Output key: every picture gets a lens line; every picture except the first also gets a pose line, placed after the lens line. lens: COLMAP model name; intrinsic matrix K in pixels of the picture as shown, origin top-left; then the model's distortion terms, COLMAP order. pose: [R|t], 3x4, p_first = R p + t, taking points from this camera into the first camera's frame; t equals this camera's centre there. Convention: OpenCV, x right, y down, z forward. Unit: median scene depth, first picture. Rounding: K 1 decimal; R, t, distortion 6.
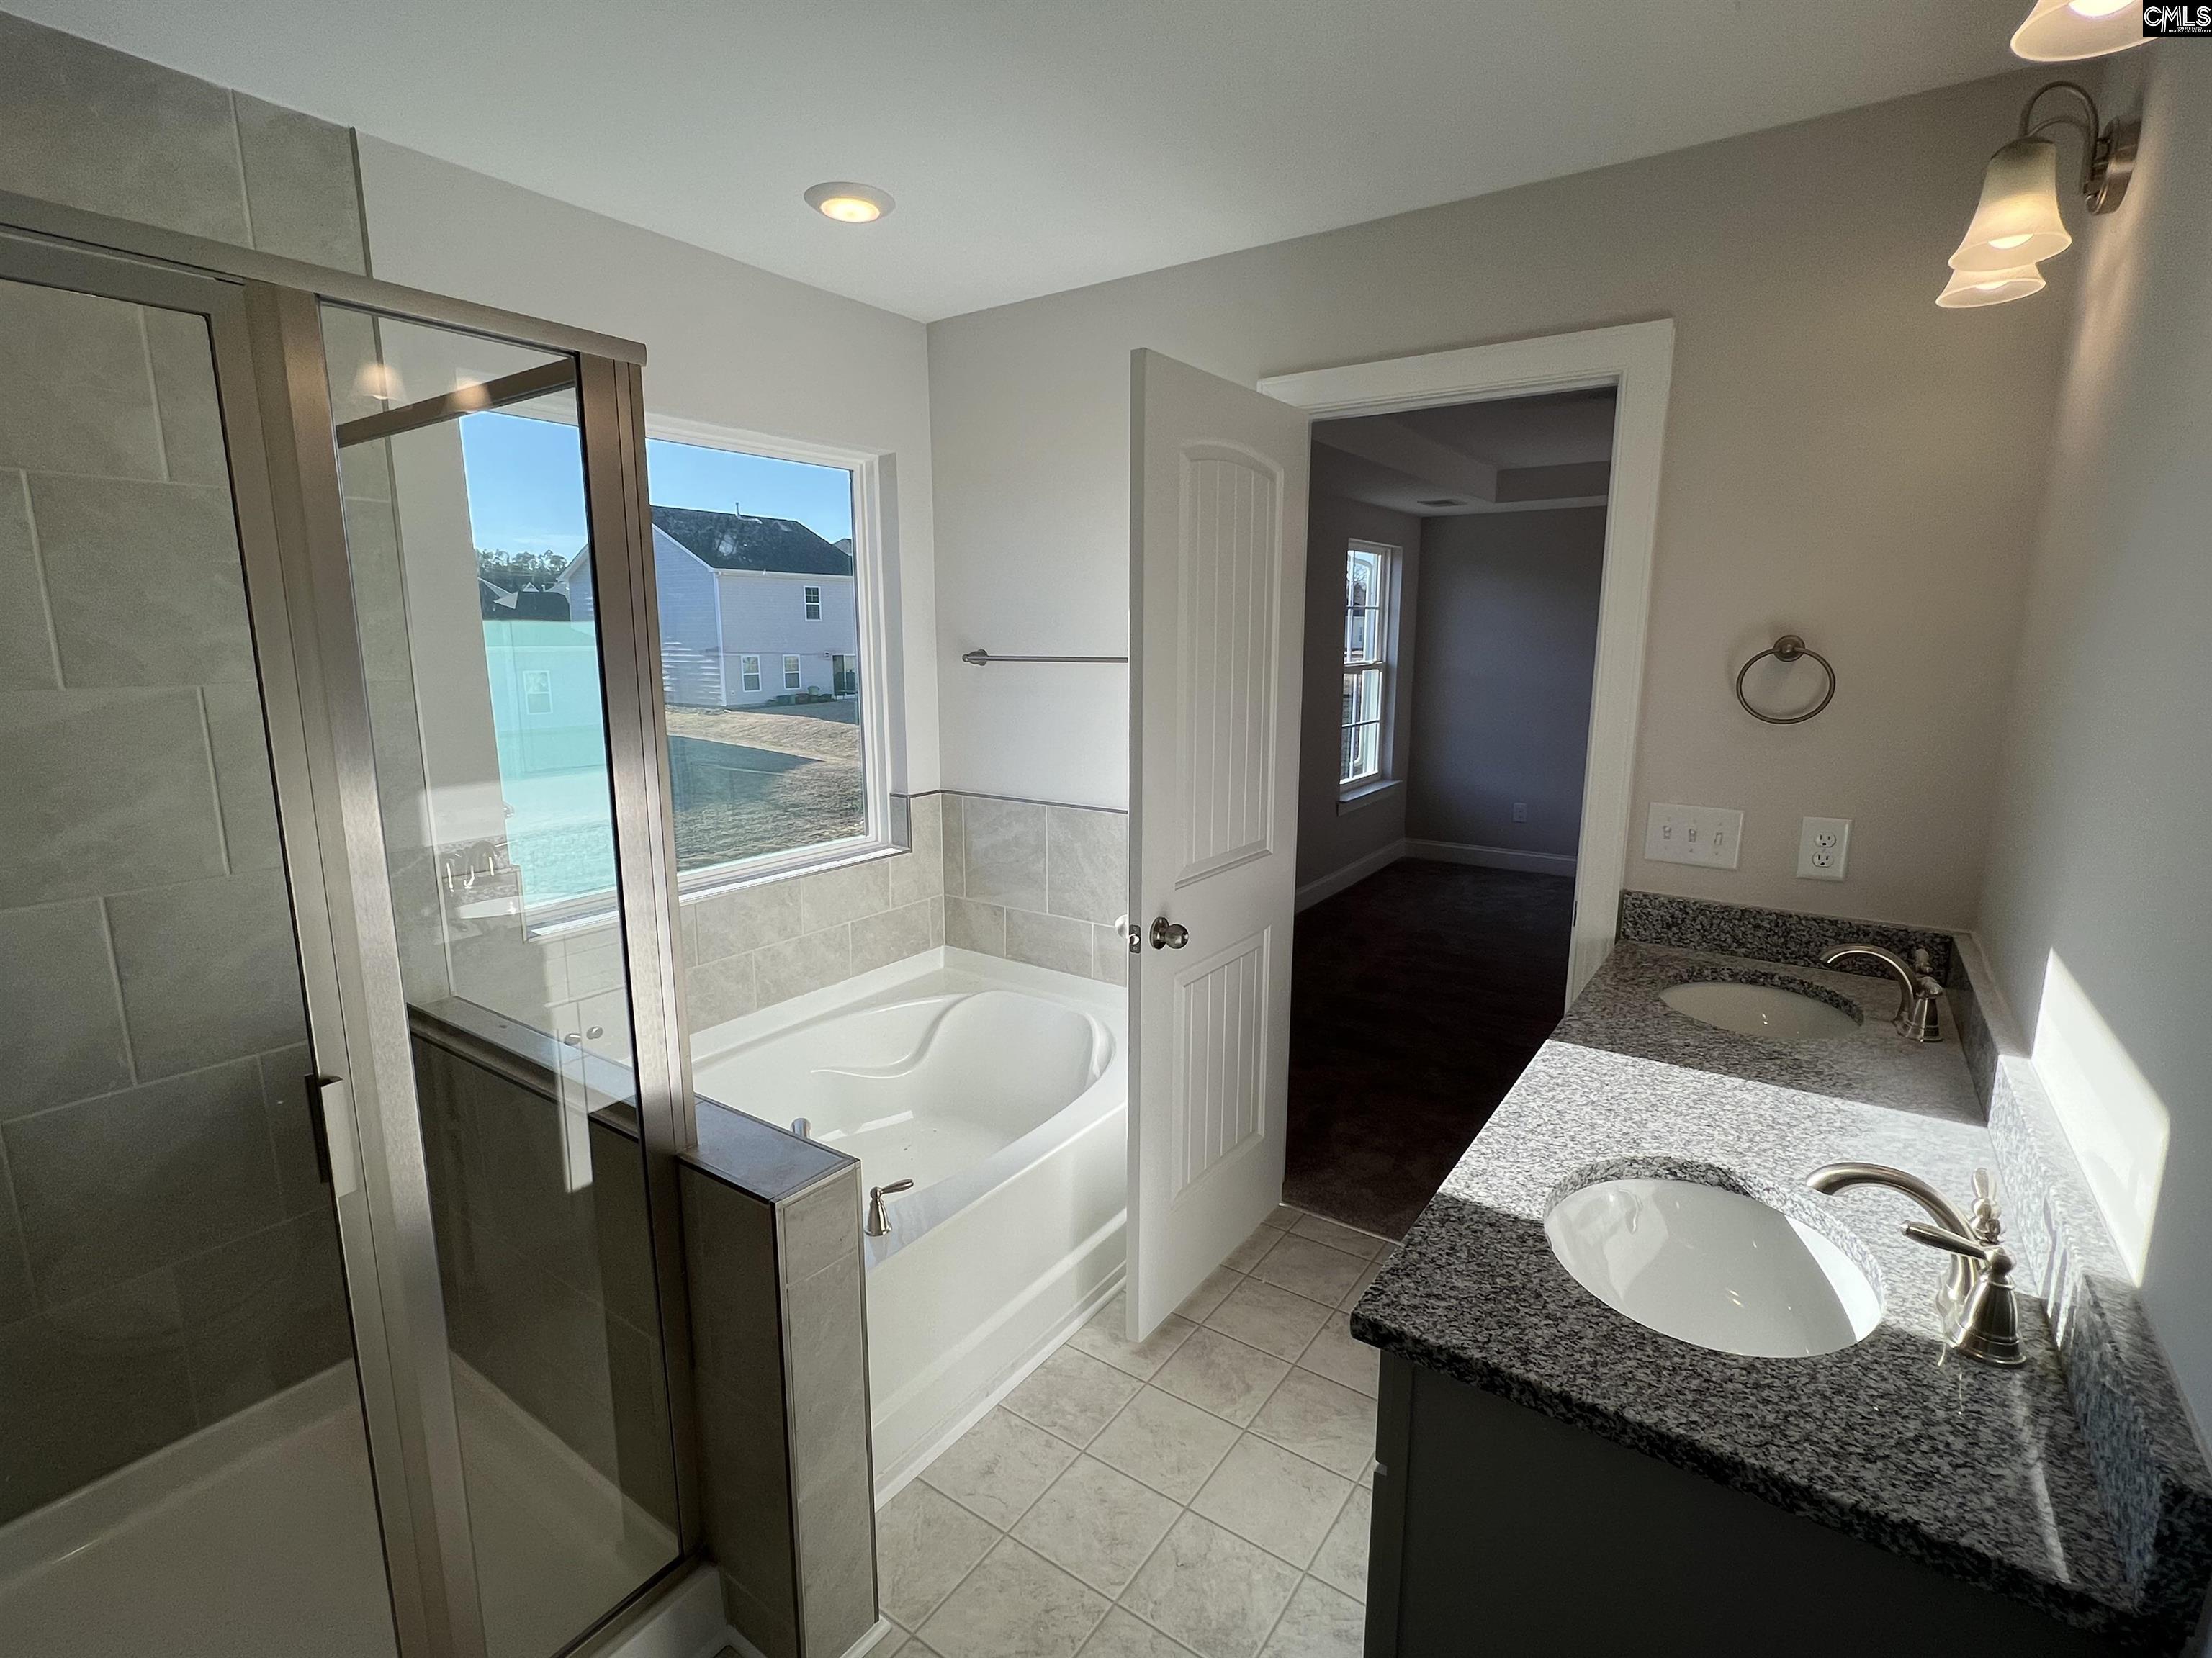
lens RADIAL K [[1041.3, 0, 1108.0], [0, 1041.3, 823.8], [0, 0, 1]] dist [-0.000183, -0.000012]
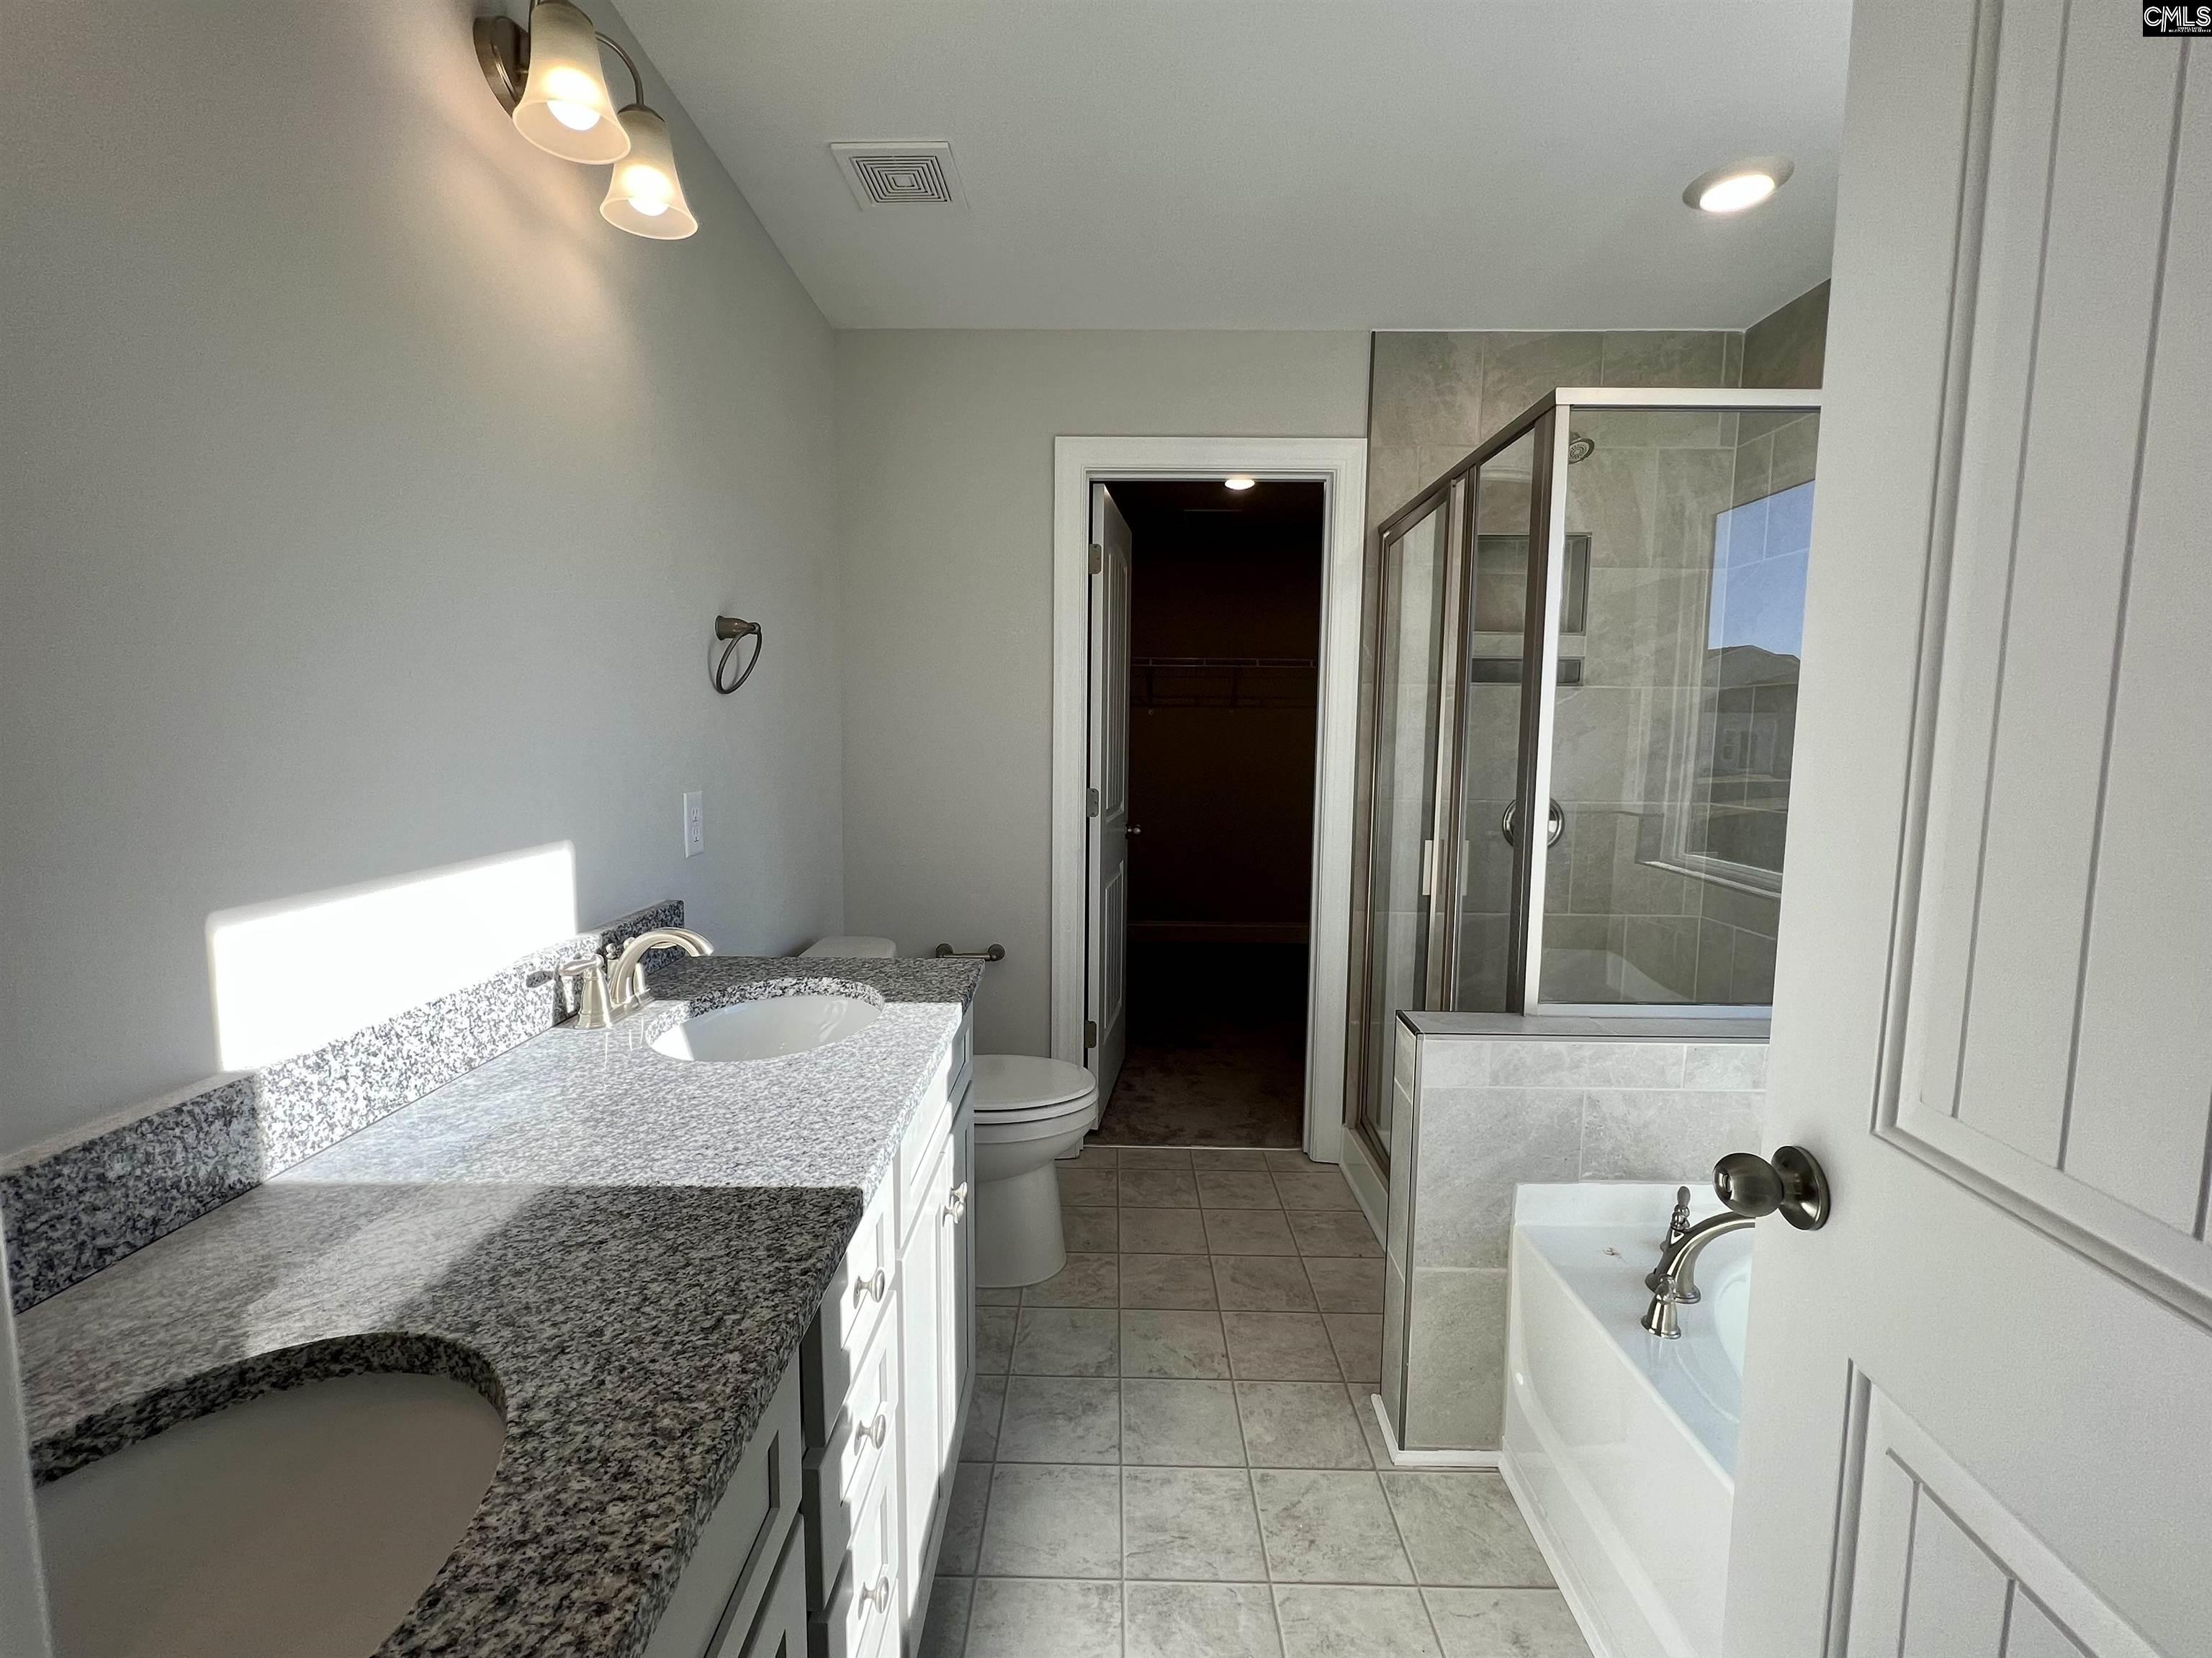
lens RADIAL K [[895.3, 0, 1103.0], [0, 895.3, 817.1], [0, 0, 1]] dist [0.000062, 0.000004]
pose [[-0.822481, 0.049808, -0.566607, 0.595543], [-0.113564, 0.961721, 0.249390, -0.129334], [0.557340, 0.269465, -0.785341, 1.437715]]
